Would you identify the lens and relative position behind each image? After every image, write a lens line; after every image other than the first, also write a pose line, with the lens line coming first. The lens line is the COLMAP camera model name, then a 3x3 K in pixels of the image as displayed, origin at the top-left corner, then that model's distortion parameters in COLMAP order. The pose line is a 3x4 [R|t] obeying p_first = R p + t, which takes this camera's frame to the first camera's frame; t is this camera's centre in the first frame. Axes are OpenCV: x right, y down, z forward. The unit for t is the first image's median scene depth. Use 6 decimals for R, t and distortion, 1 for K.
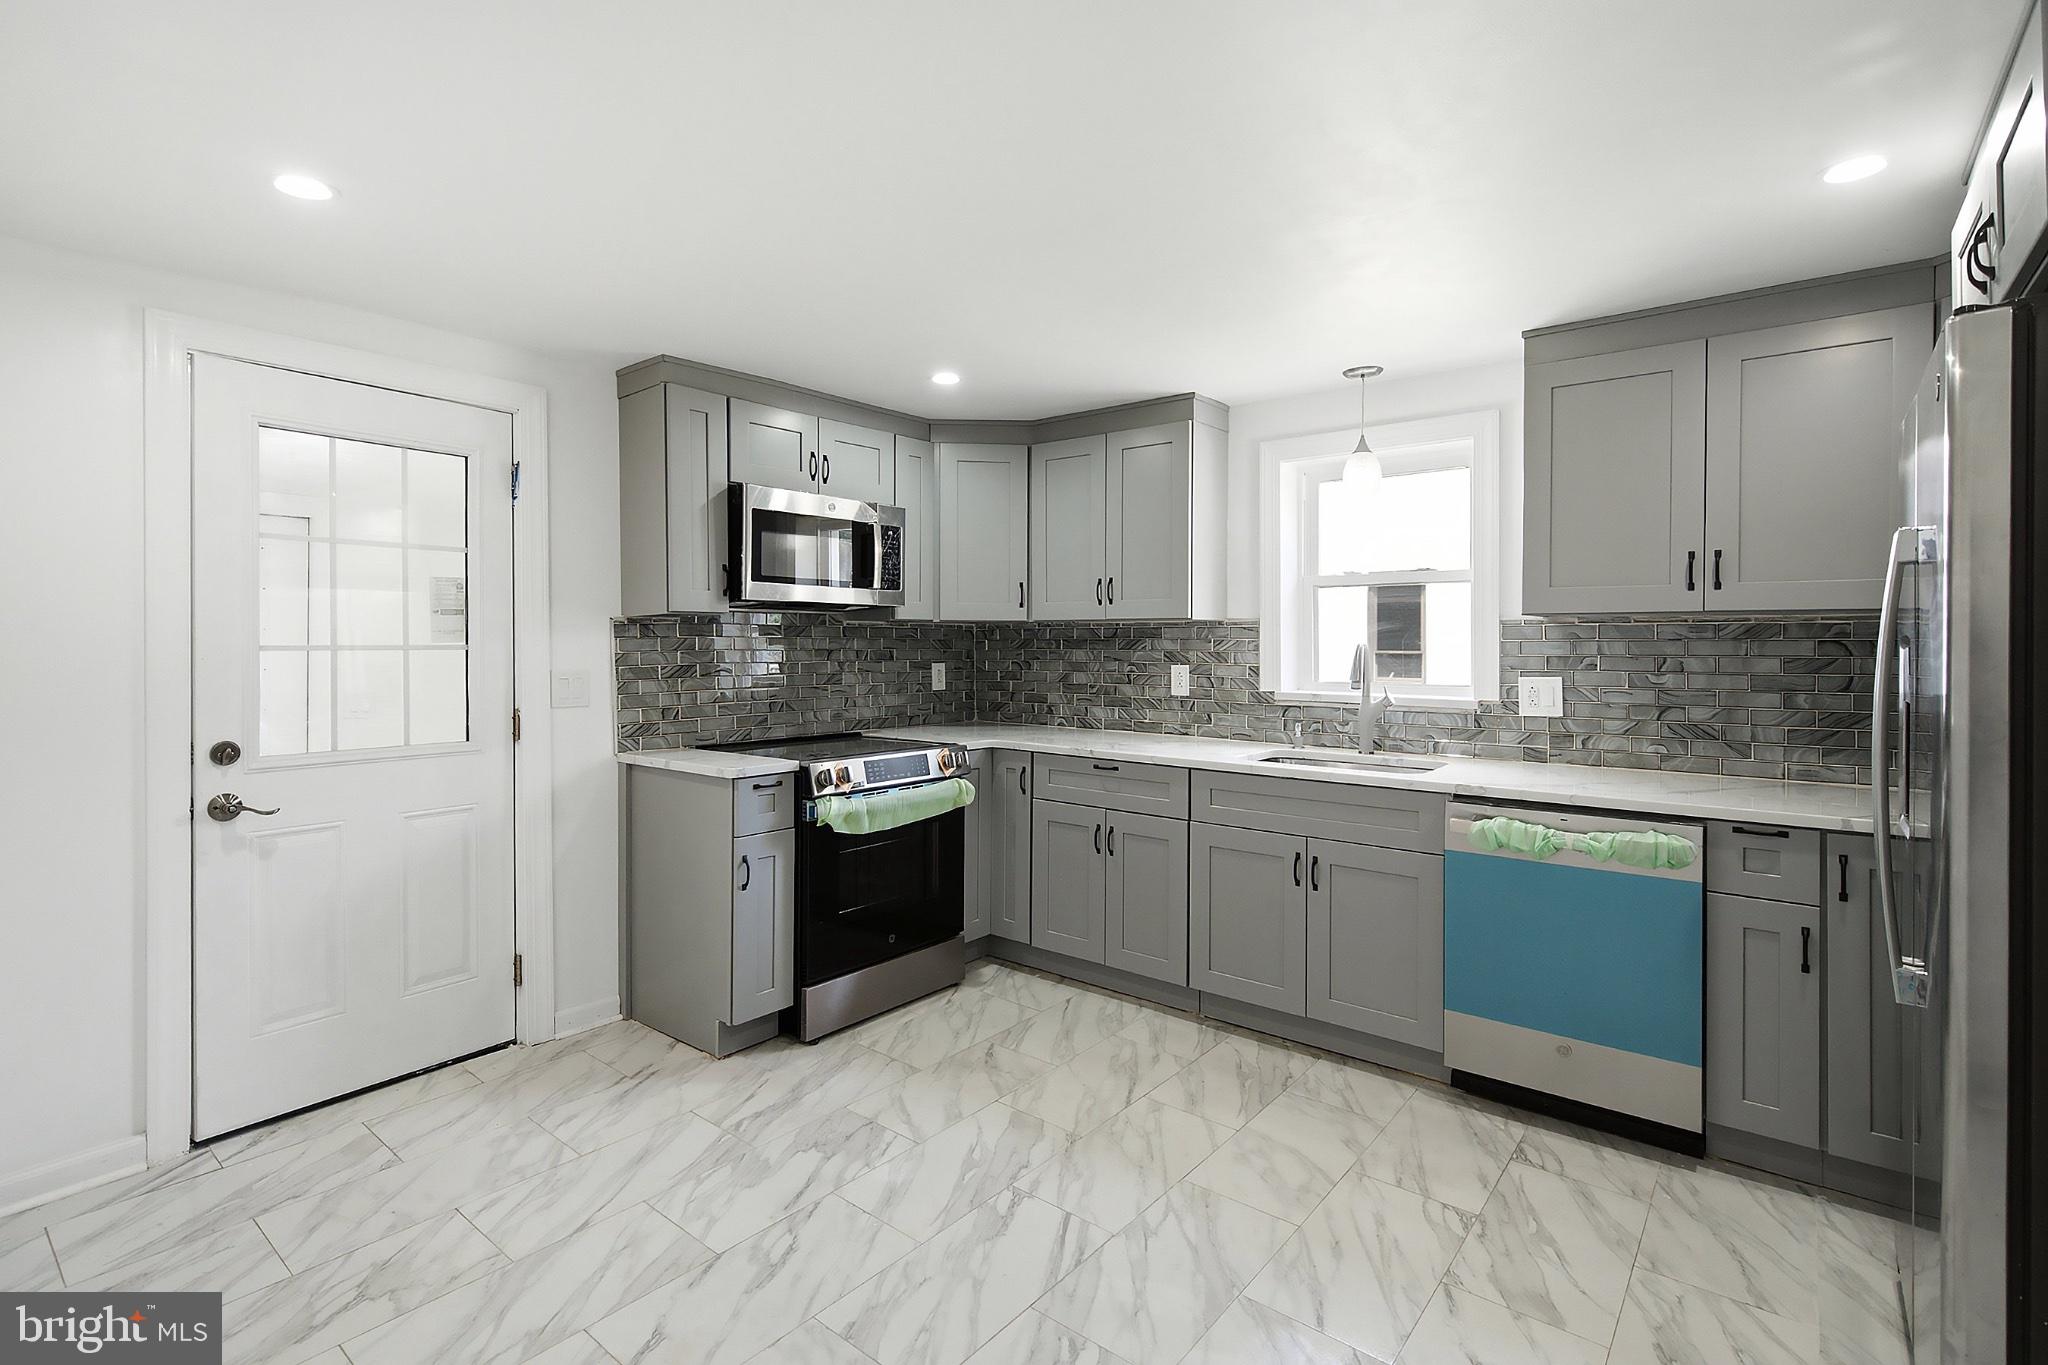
lens RADIAL K [[963.7, 0, 1015.8], [0, 963.7, 645.6], [0, 0, 1]] dist [-0.000788, -0.000889]
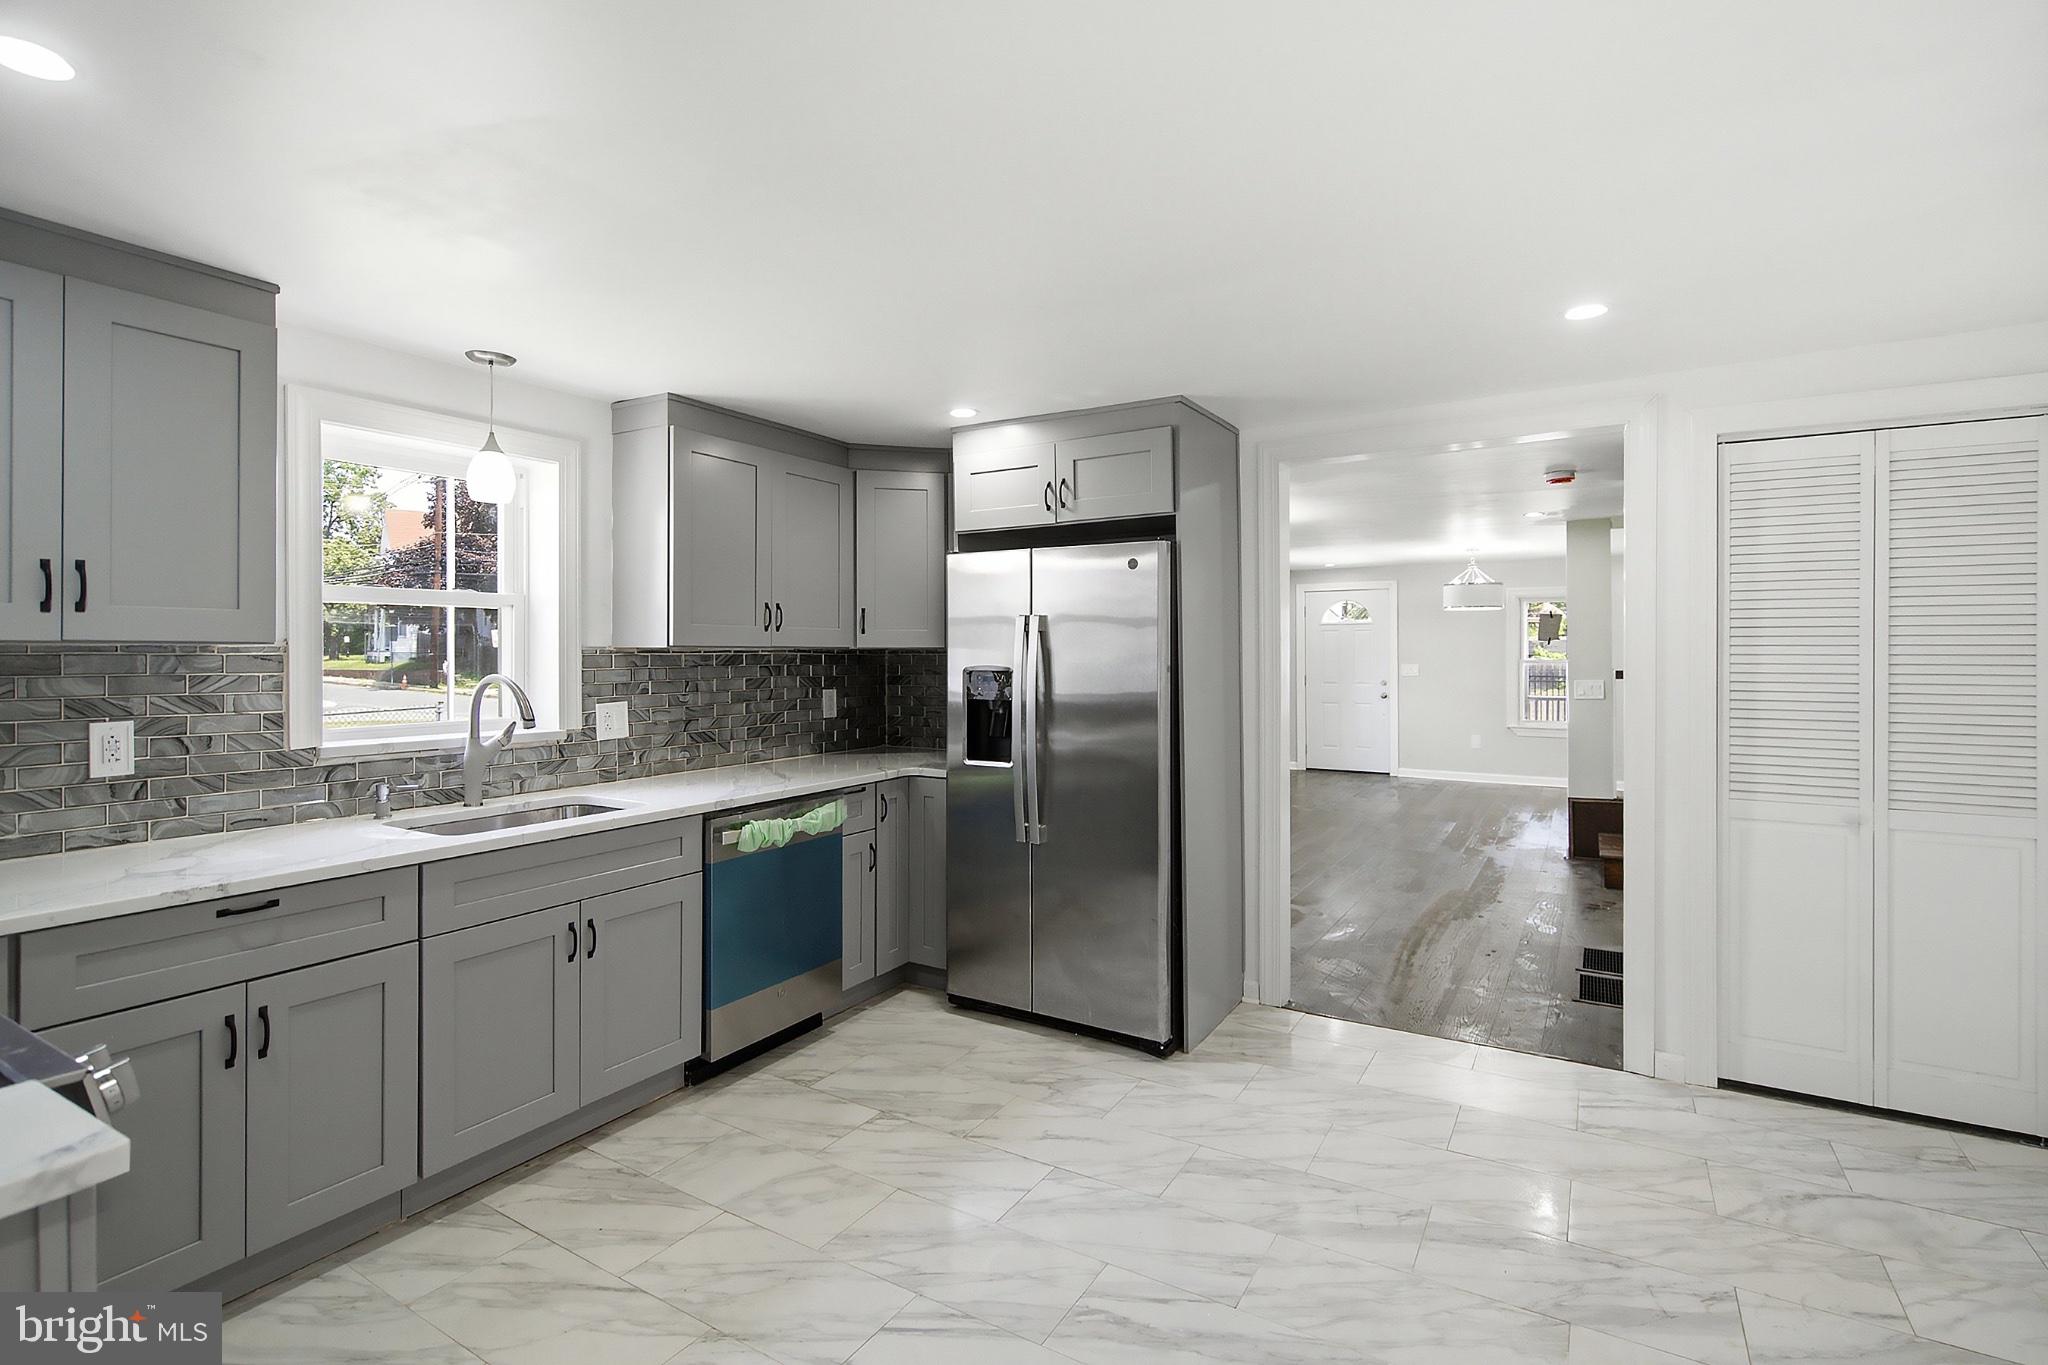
lens RADIAL K [[963.7, 0, 1022.9], [0, 963.7, 653.6], [0, 0, 1]] dist [-0.000788, -0.000889]
pose [[-0.147666, -0.005900, 0.989020, -0.595835], [0.002522, 0.999977, 0.006342, -0.028413], [-0.989034, 0.003431, -0.147648, 0.709075]]
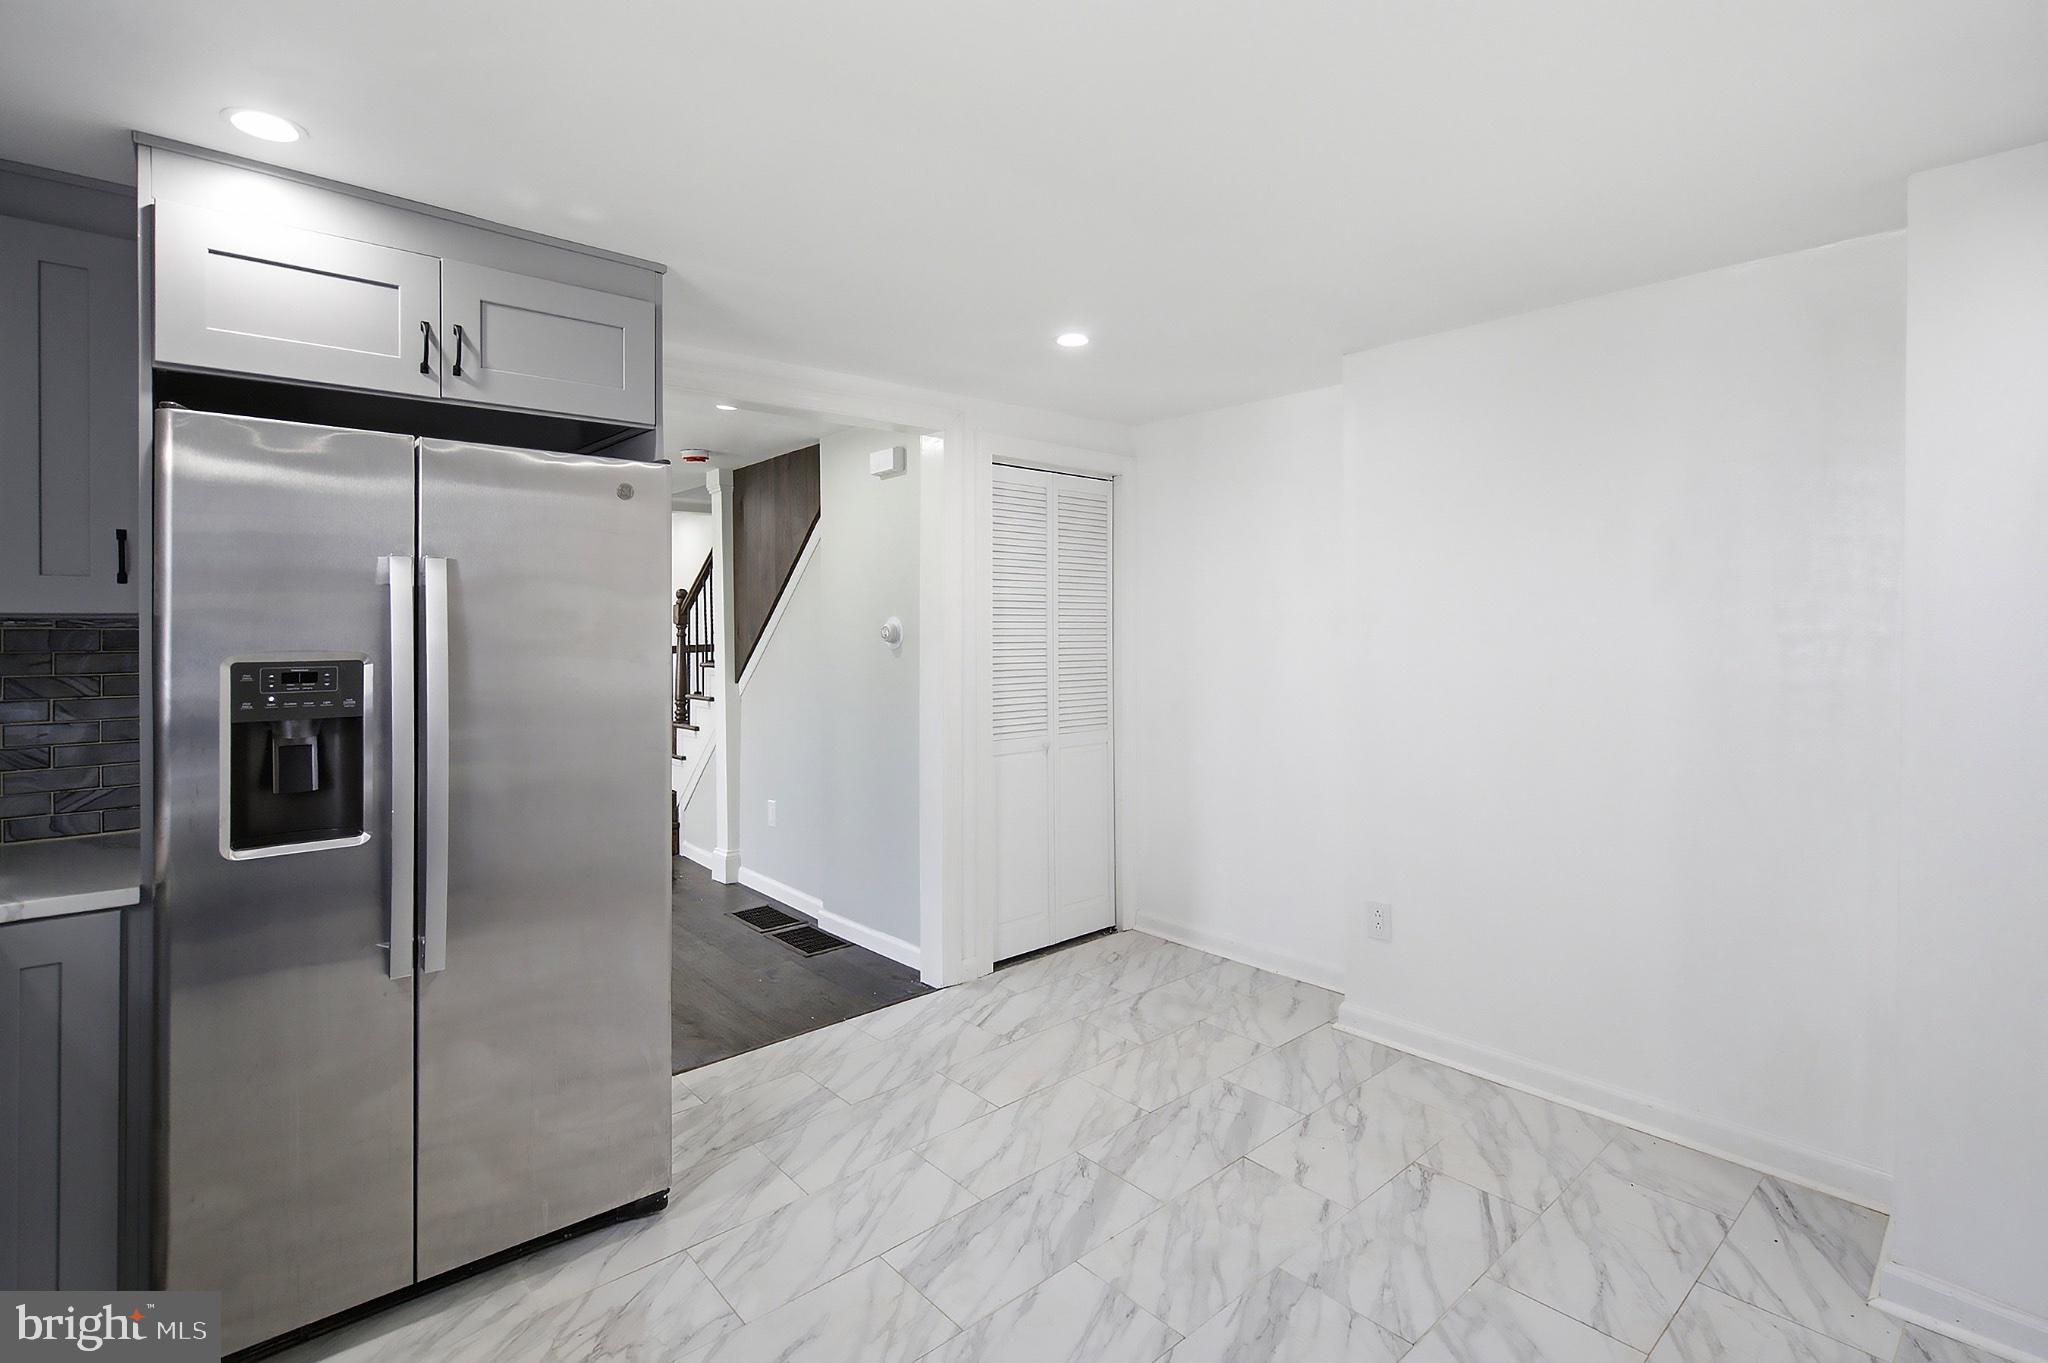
lens RADIAL K [[963.7, 0, 1007.3], [0, 963.7, 622.8], [0, 0, 1]] dist [-0.000788, -0.000889]
pose [[-0.987600, -0.000044, 0.156990, 0.022564], [-0.000816, 0.999988, -0.004849, -0.021488], [-0.156988, -0.004917, -0.987588, 1.070387]]
